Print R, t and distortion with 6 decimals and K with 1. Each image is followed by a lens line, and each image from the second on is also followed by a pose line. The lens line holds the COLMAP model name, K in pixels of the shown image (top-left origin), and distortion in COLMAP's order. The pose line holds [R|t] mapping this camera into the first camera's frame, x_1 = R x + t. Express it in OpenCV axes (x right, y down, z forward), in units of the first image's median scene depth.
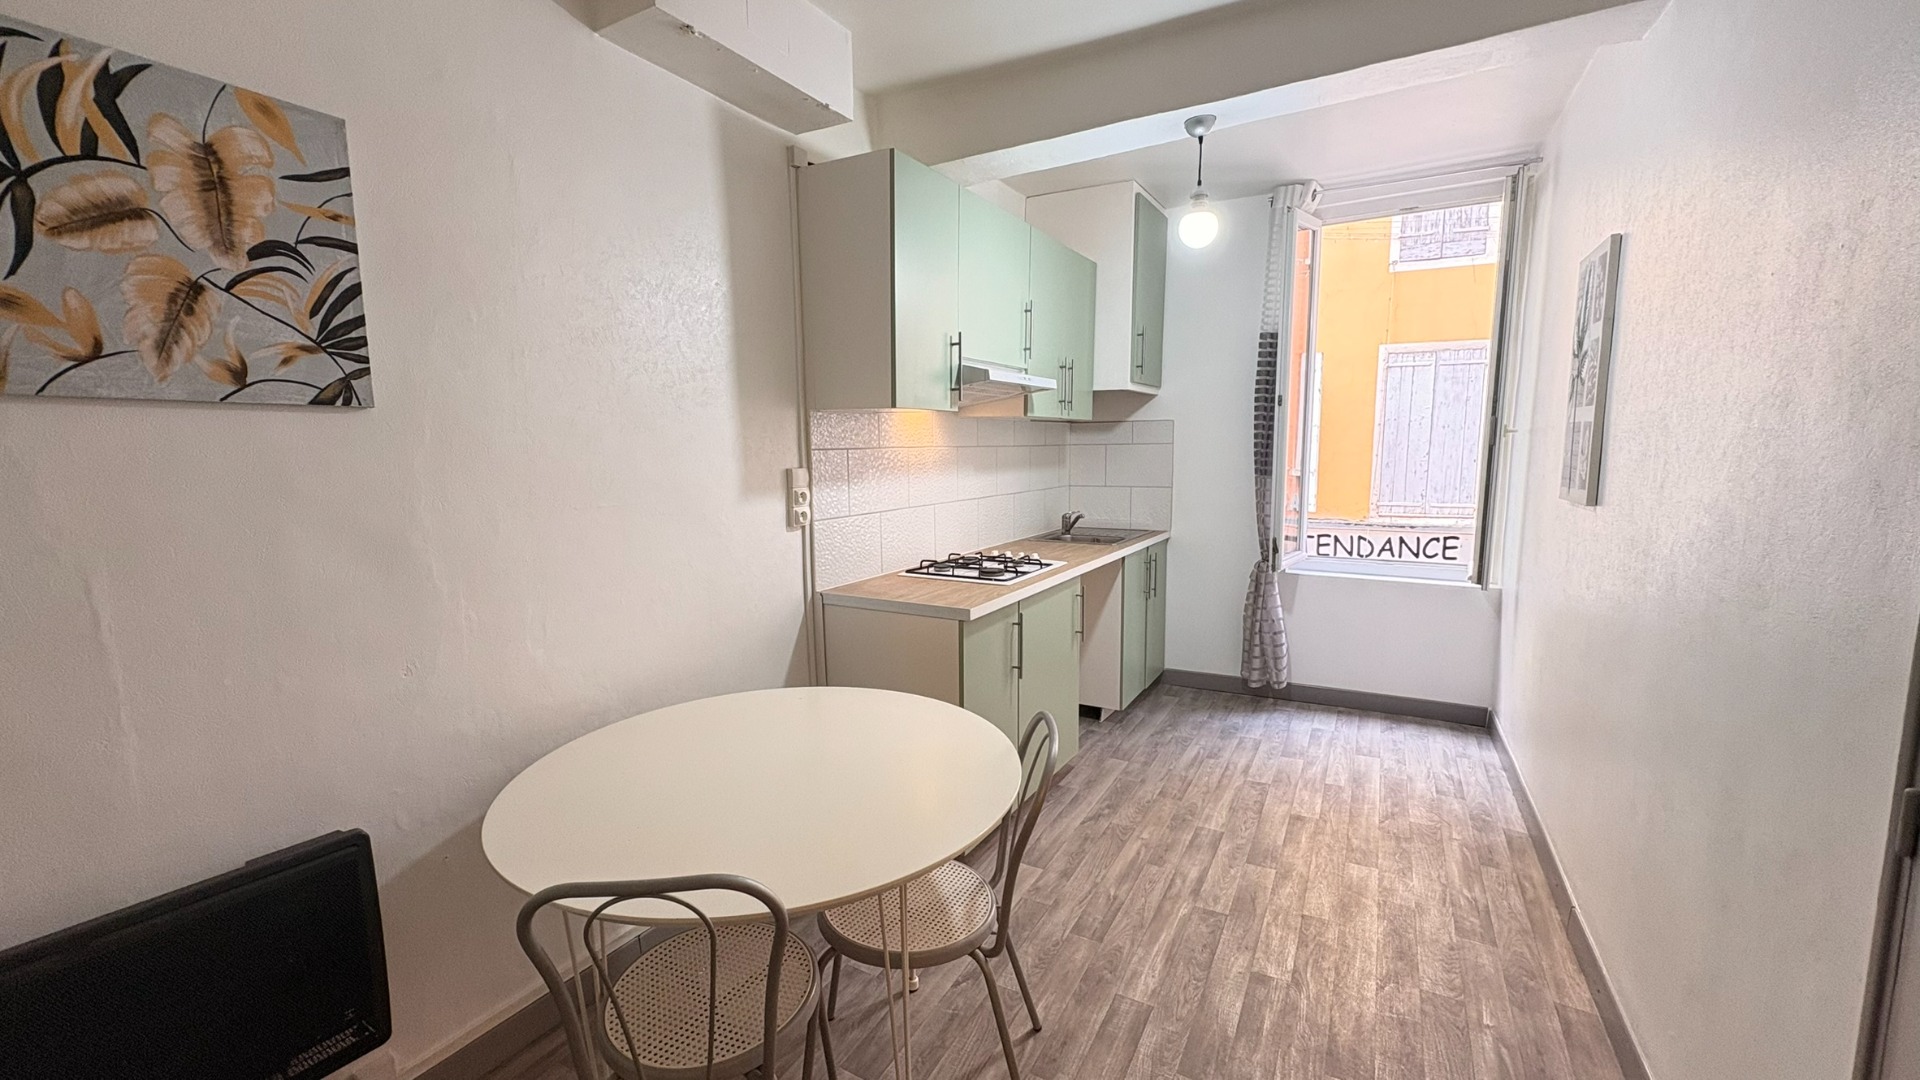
lens RADIAL K [[778.7, 0, 957.2], [0, 778.7, 541.2], [0, 0, 1]] dist [0.002065, 0.000041]
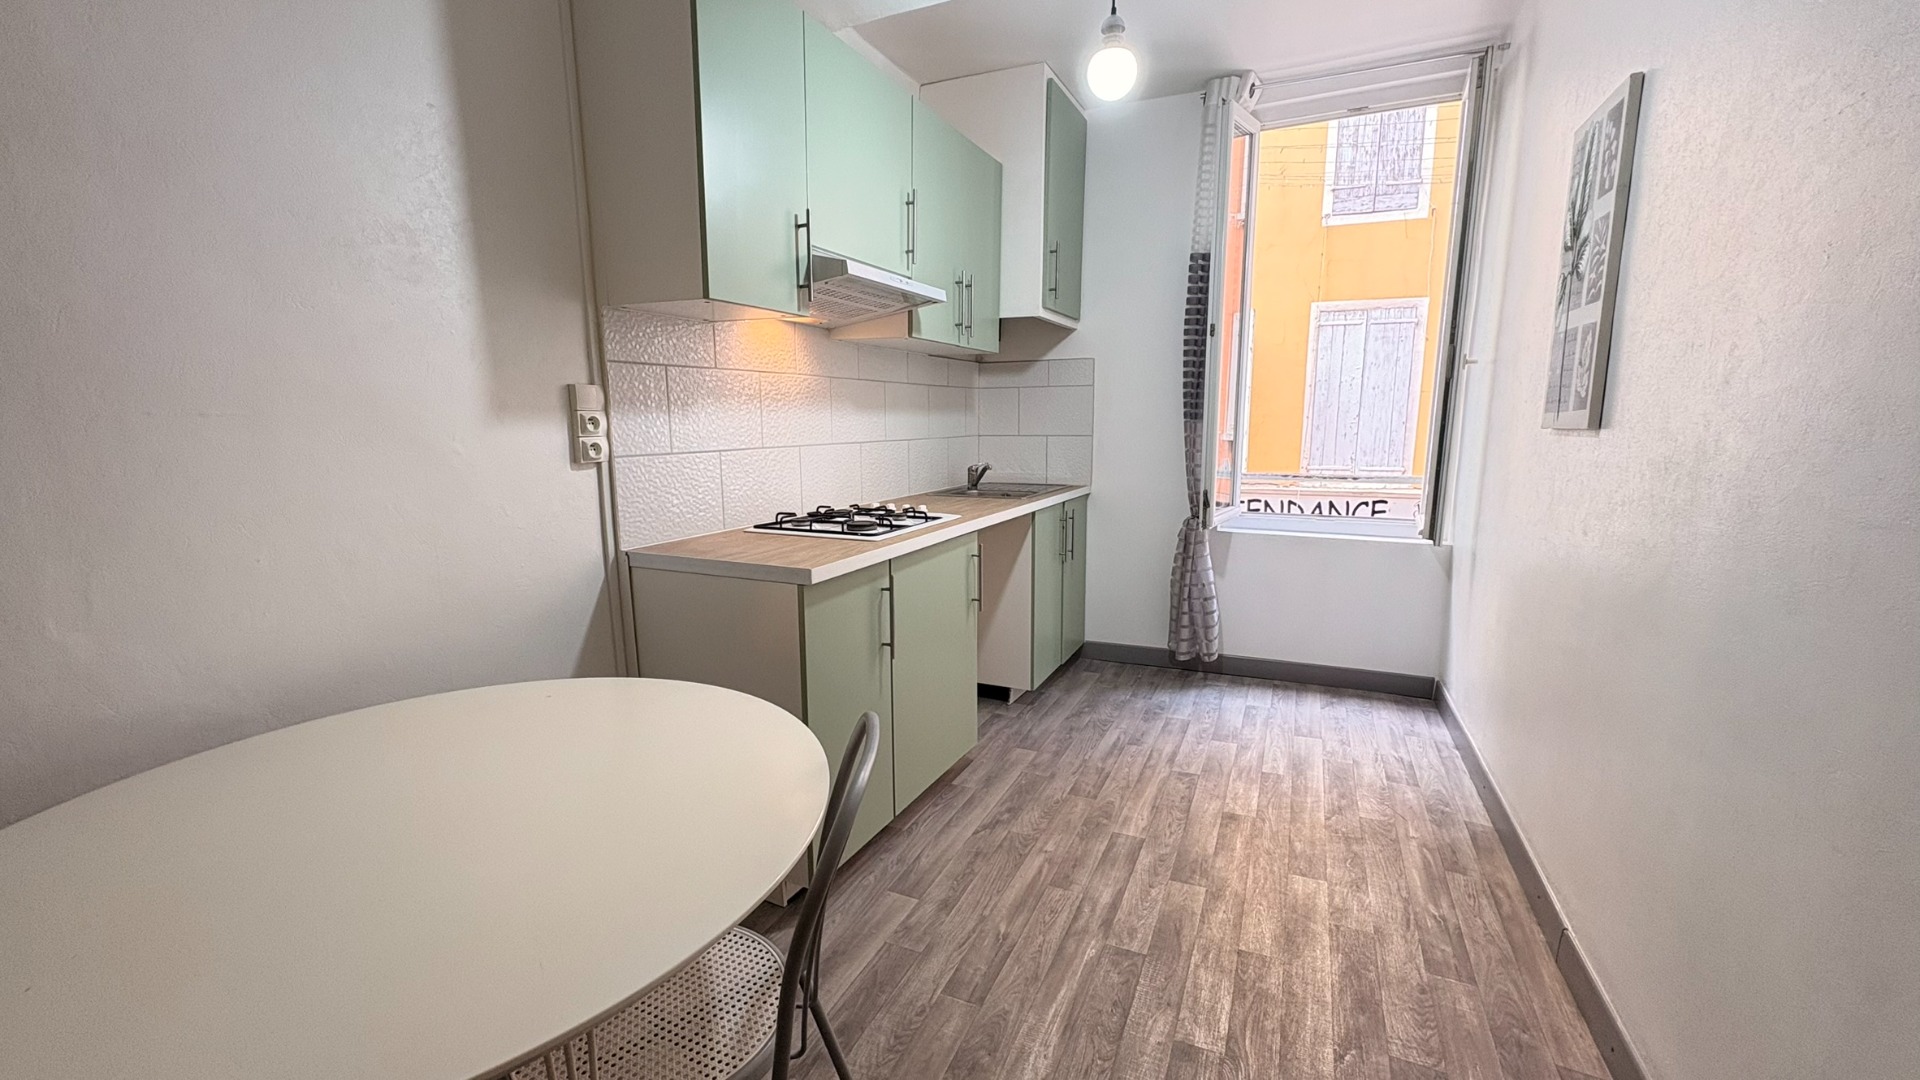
lens RADIAL K [[778.7, 0, 958.7], [0, 778.7, 542.4], [0, 0, 1]] dist [0.002065, 0.000041]
pose [[0.996686, -0.008881, 0.080862, 0.086376], [0.006107, 0.999386, 0.034498, 0.032357], [-0.081119, -0.033889, 0.996128, 0.215461]]
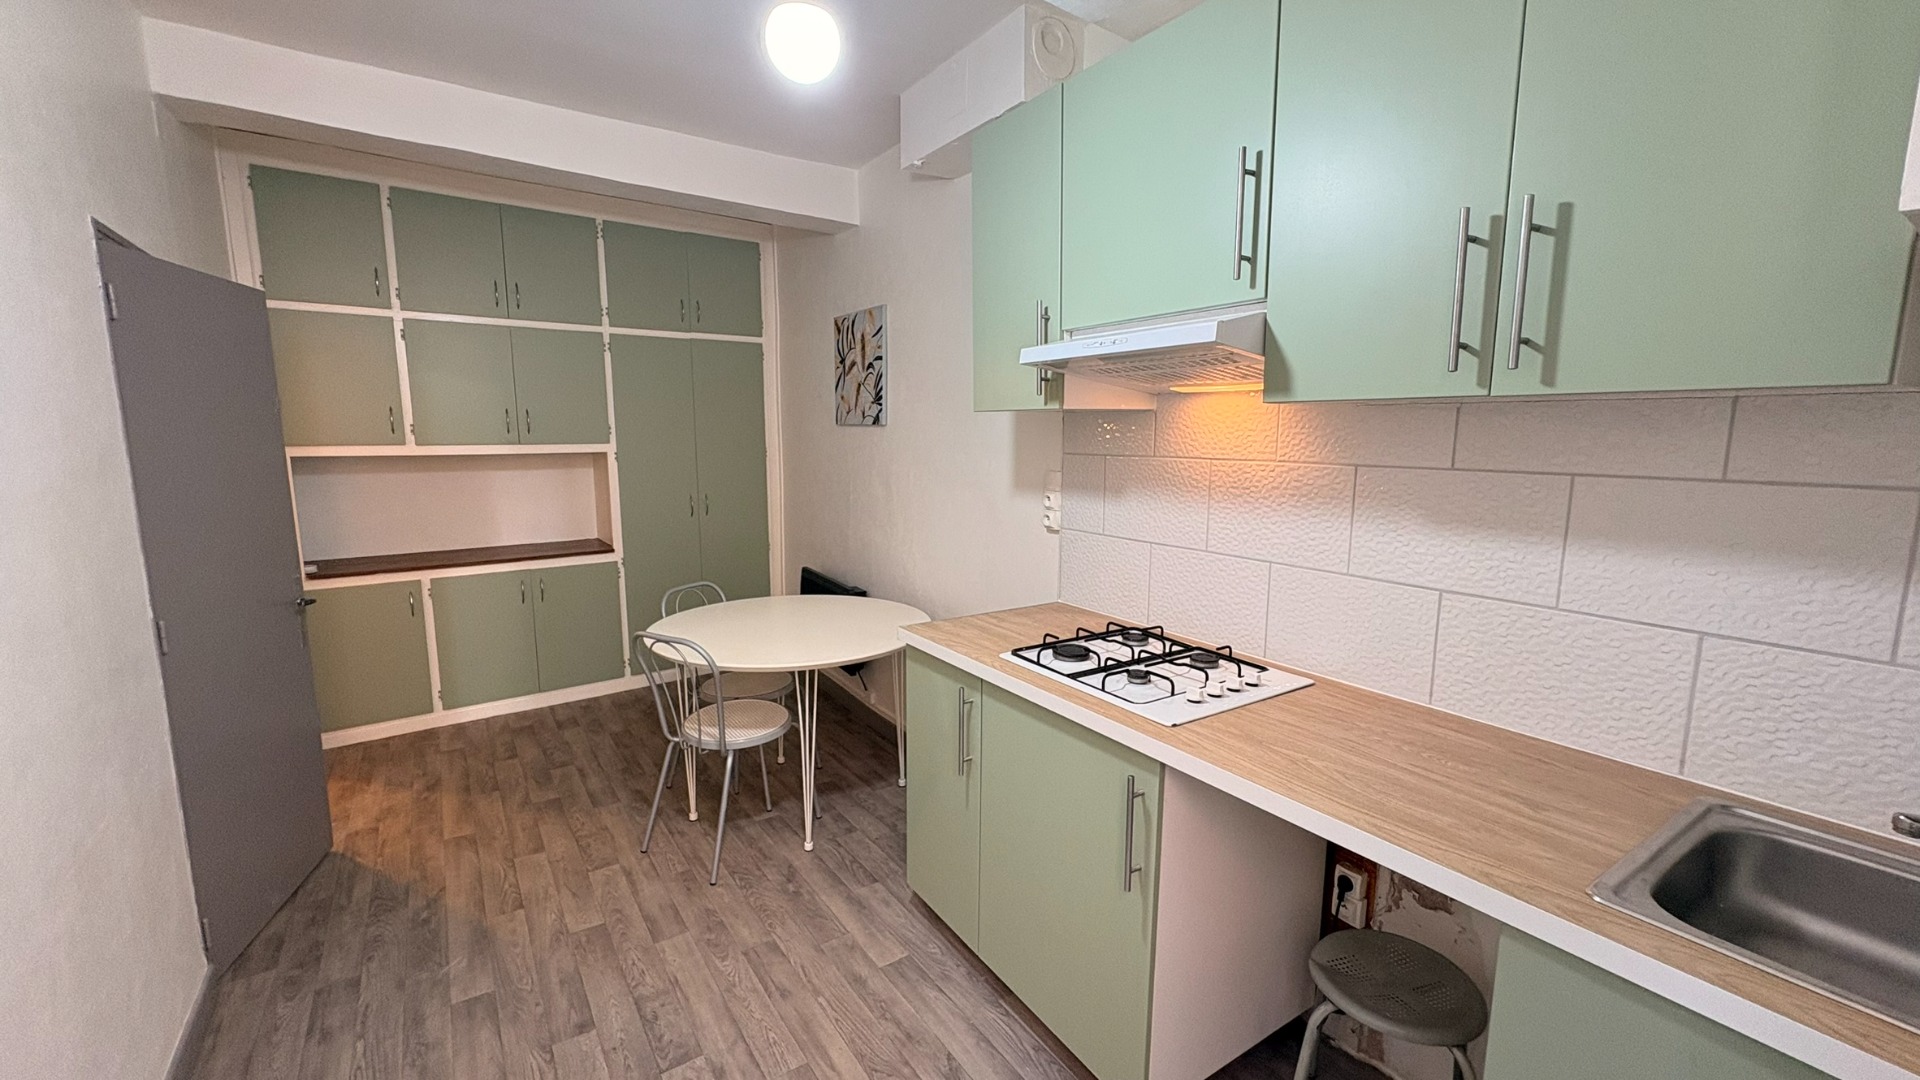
lens RADIAL K [[778.7, 0, 959.4], [0, 778.7, 541.8], [0, 0, 1]] dist [0.002065, 0.000041]
pose [[-0.452433, 0.127882, -0.882582, 0.880980], [-0.119951, 0.971945, 0.202321, -0.230582], [0.883694, 0.197404, -0.424401, 1.583665]]
